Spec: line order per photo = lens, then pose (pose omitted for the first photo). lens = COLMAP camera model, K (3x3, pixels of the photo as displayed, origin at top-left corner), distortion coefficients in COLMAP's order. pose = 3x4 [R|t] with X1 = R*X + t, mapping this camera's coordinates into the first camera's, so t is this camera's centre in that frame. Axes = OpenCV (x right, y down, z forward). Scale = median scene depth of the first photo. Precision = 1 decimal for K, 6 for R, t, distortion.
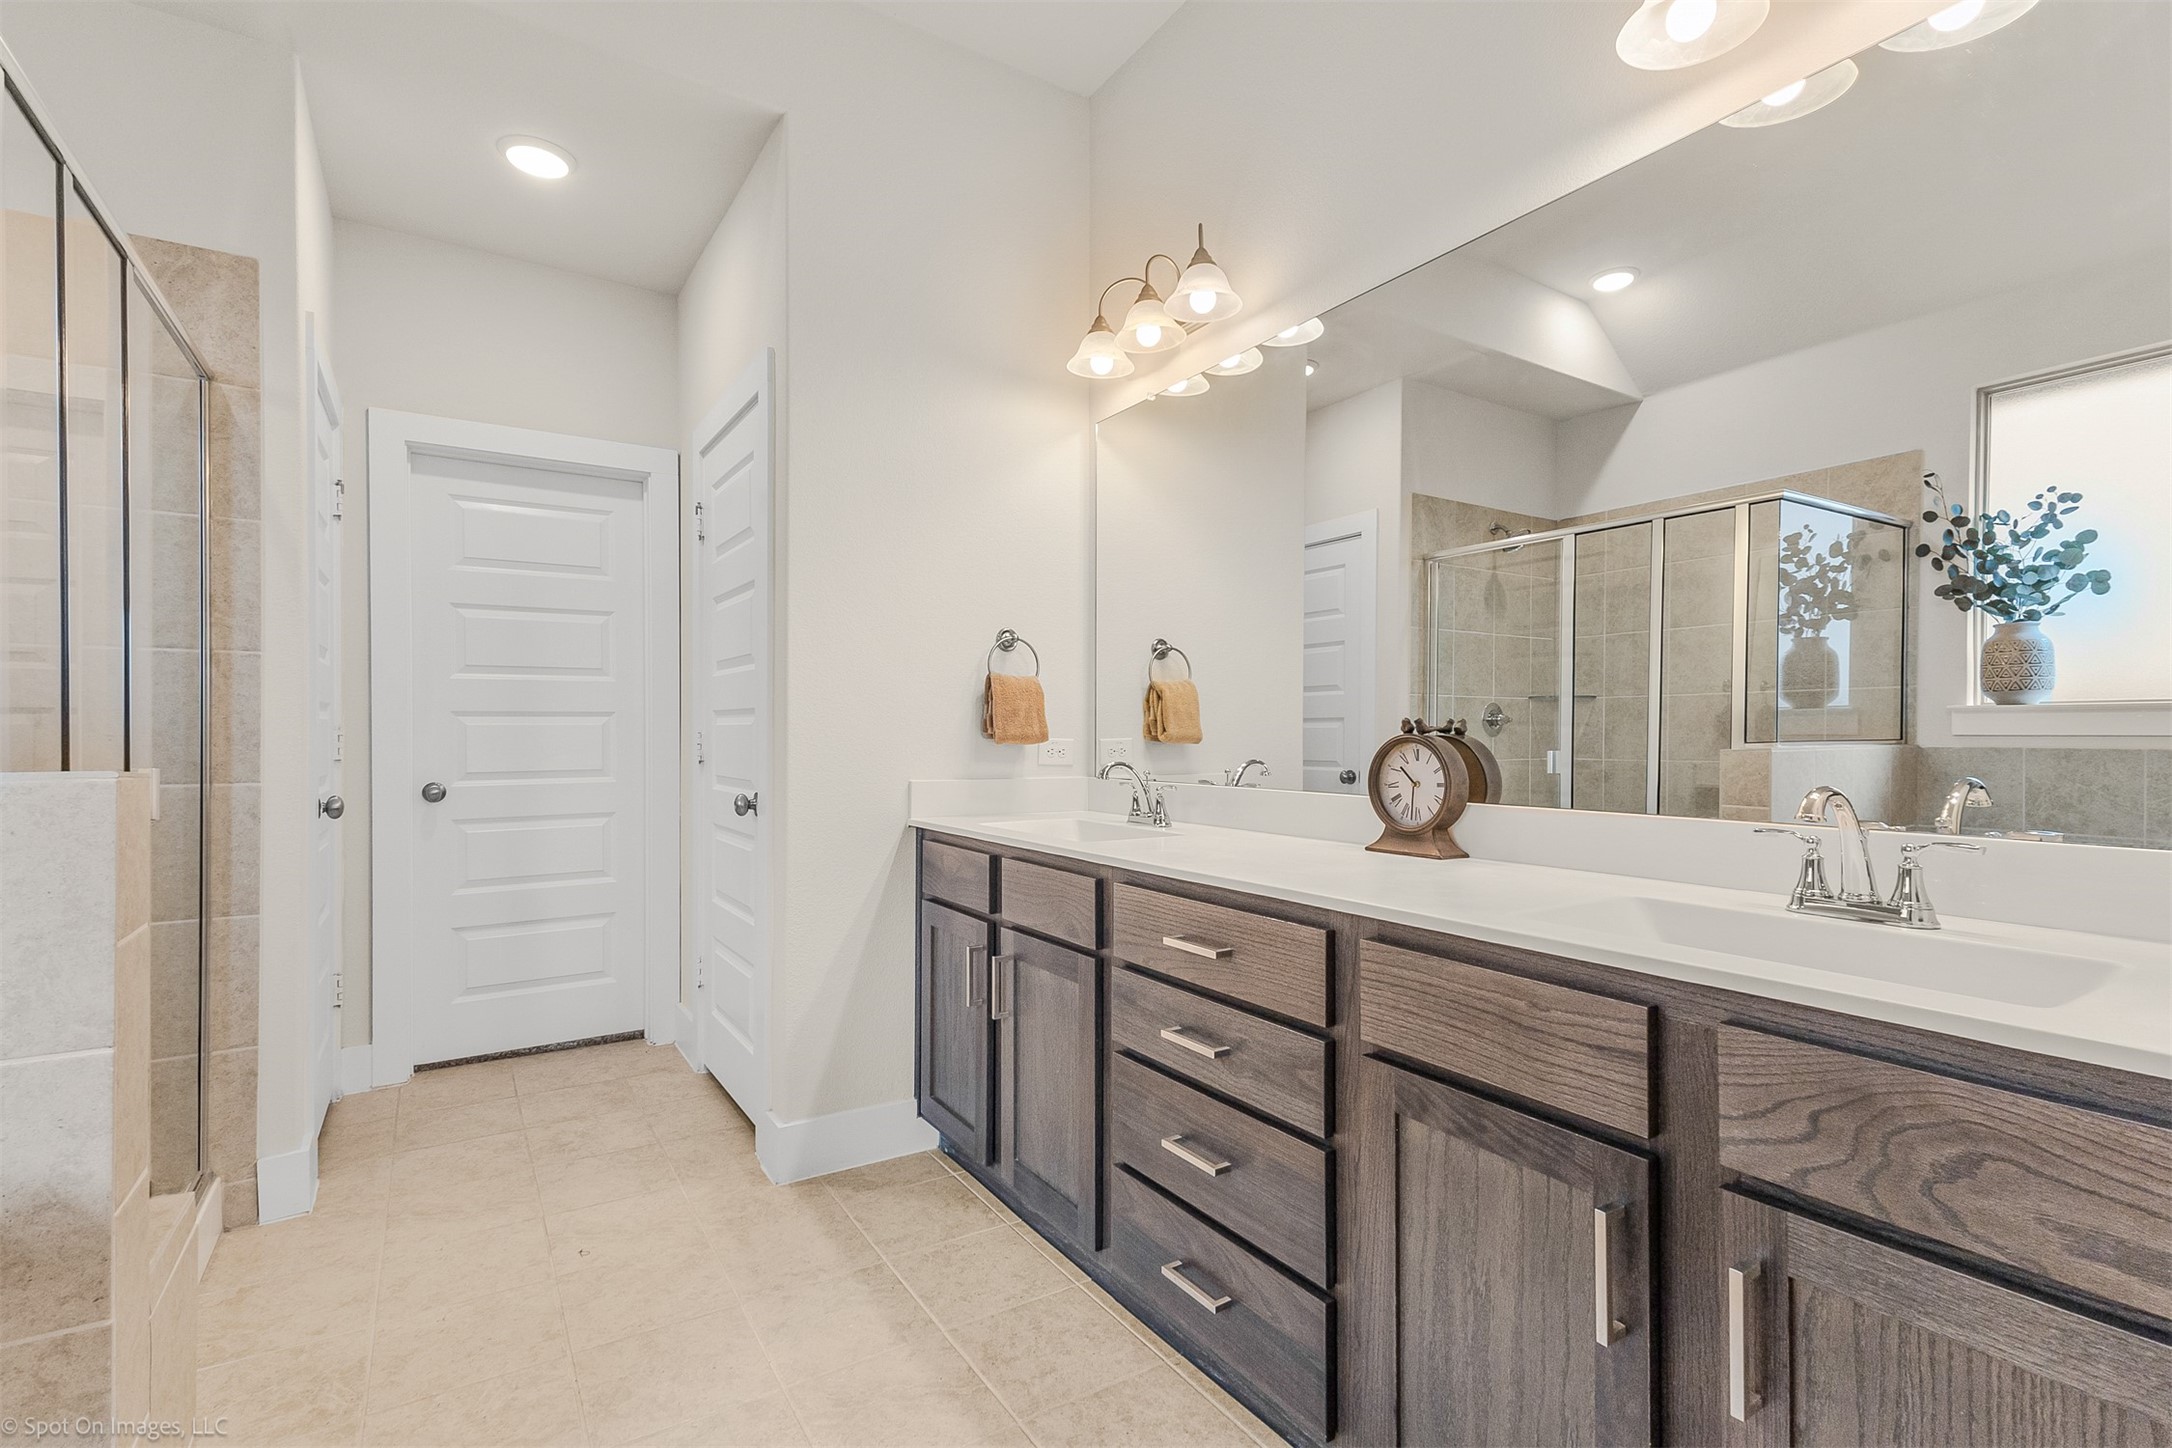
lens RADIAL K [[982.0, 0, 1088.1], [0, 982.0, 731.7], [0, 0, 1]] dist [0.003176, -0.002290]
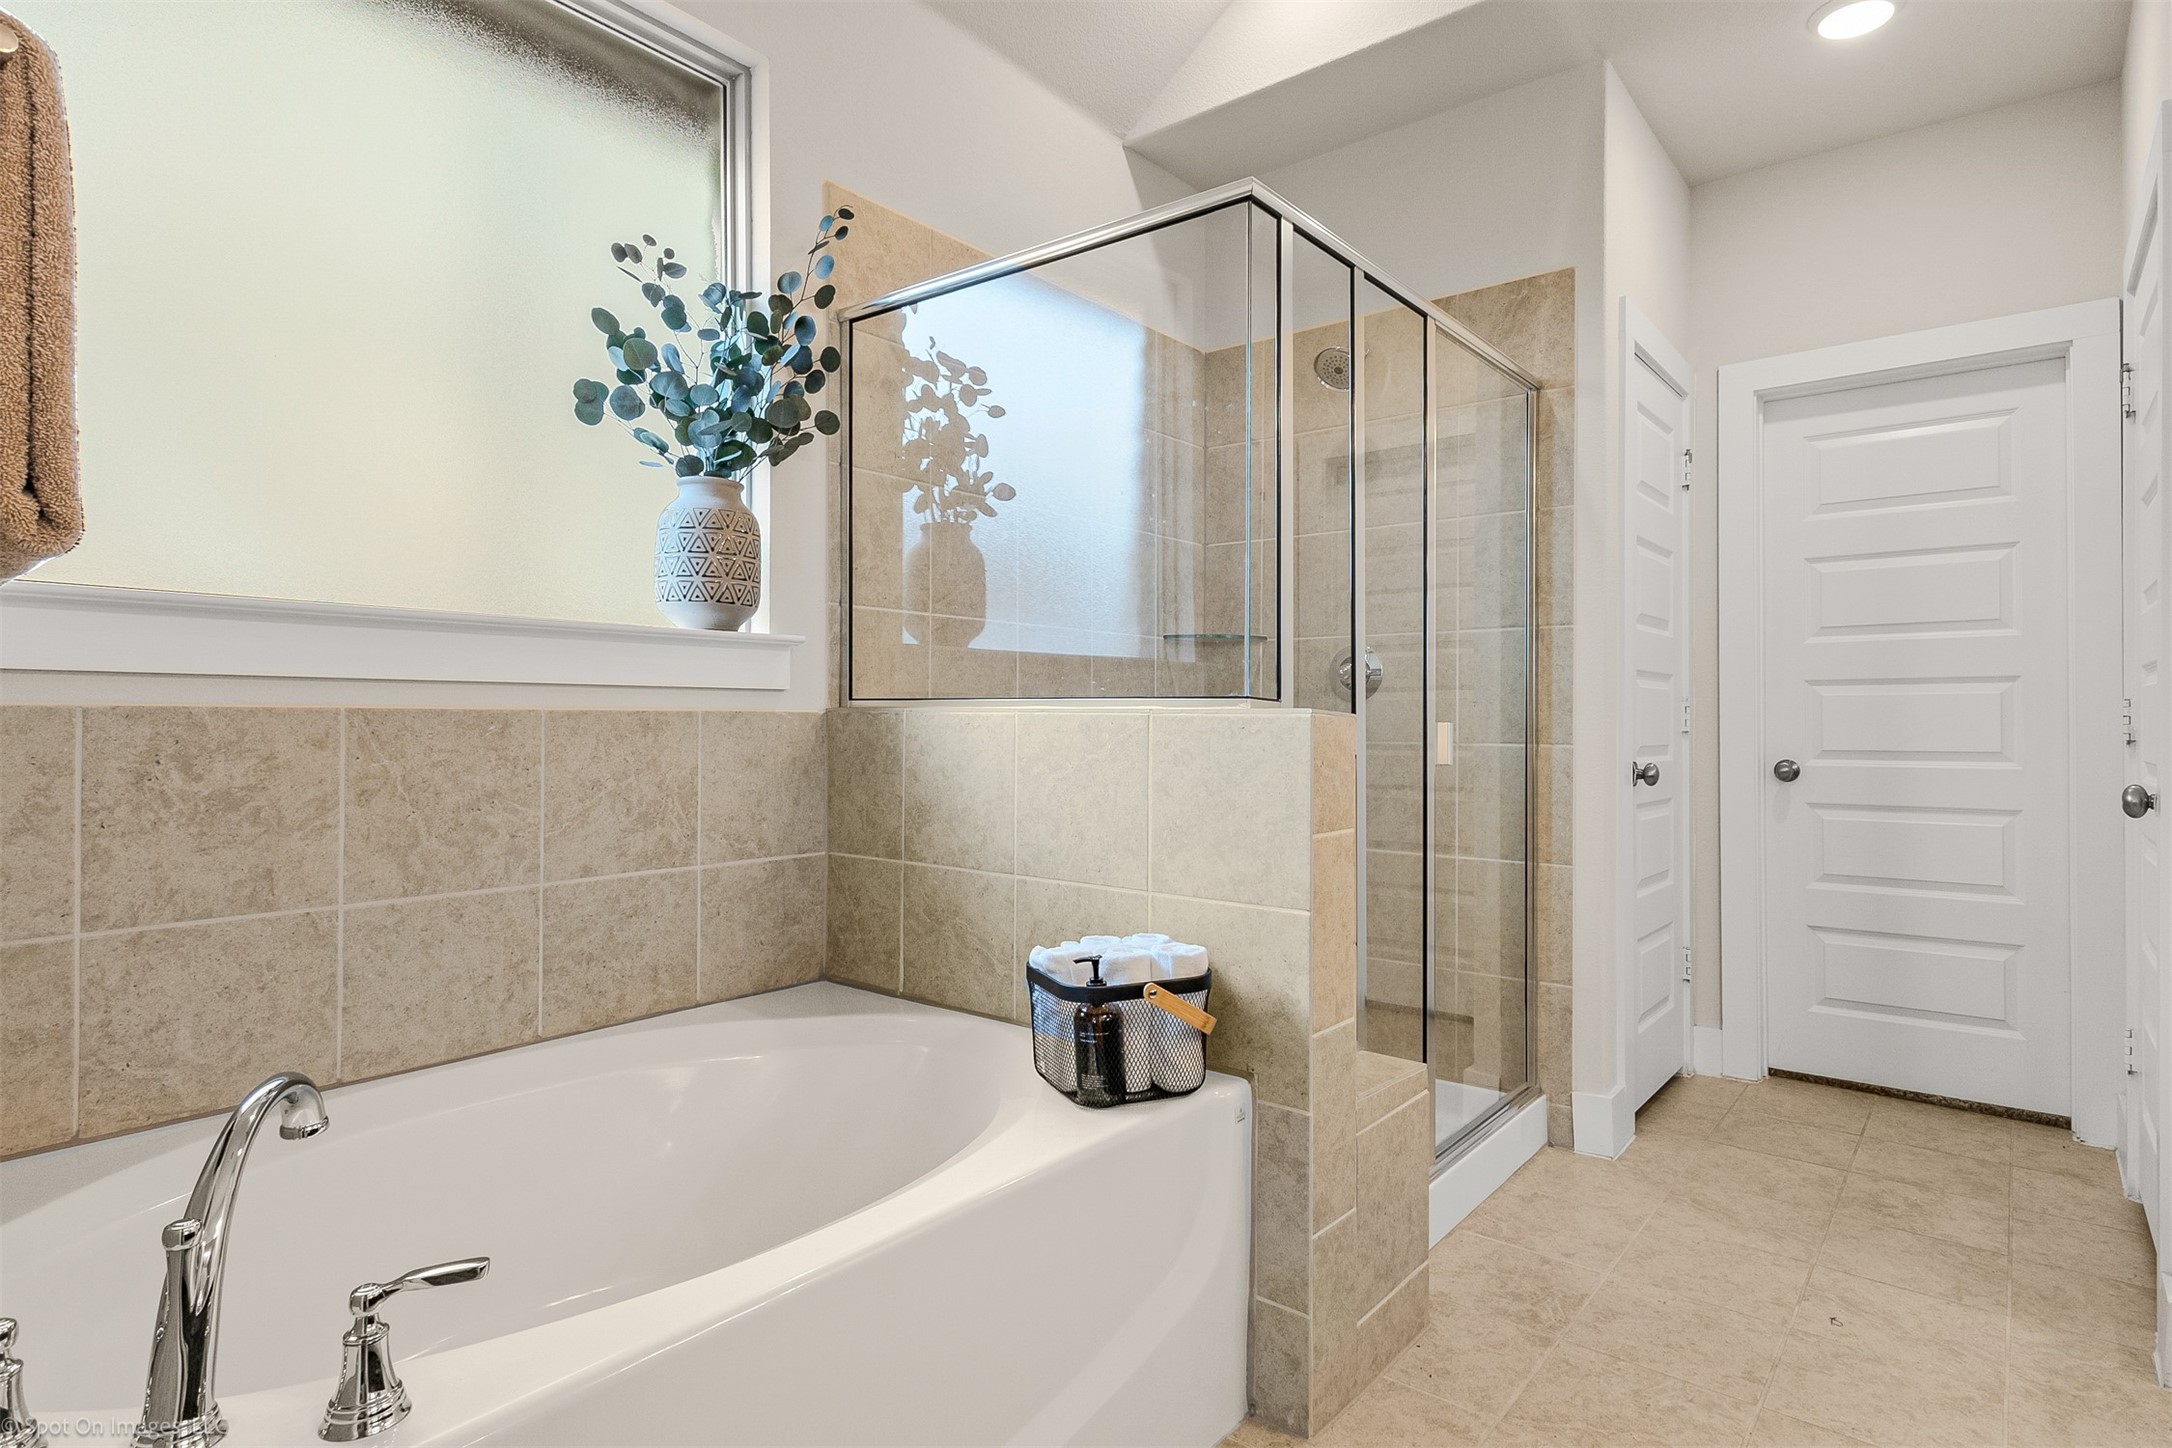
lens RADIAL K [[1128.1, 0, 1089.6], [0, 1128.1, 717.2], [0, 0, 1]] dist [-0.004716, -0.000776]
pose [[0.296394, -0.002626, -0.955062, 0.193206], [-0.004610, 0.999981, -0.004180, 0.028544], [0.955055, 0.005642, 0.296376, 0.116887]]
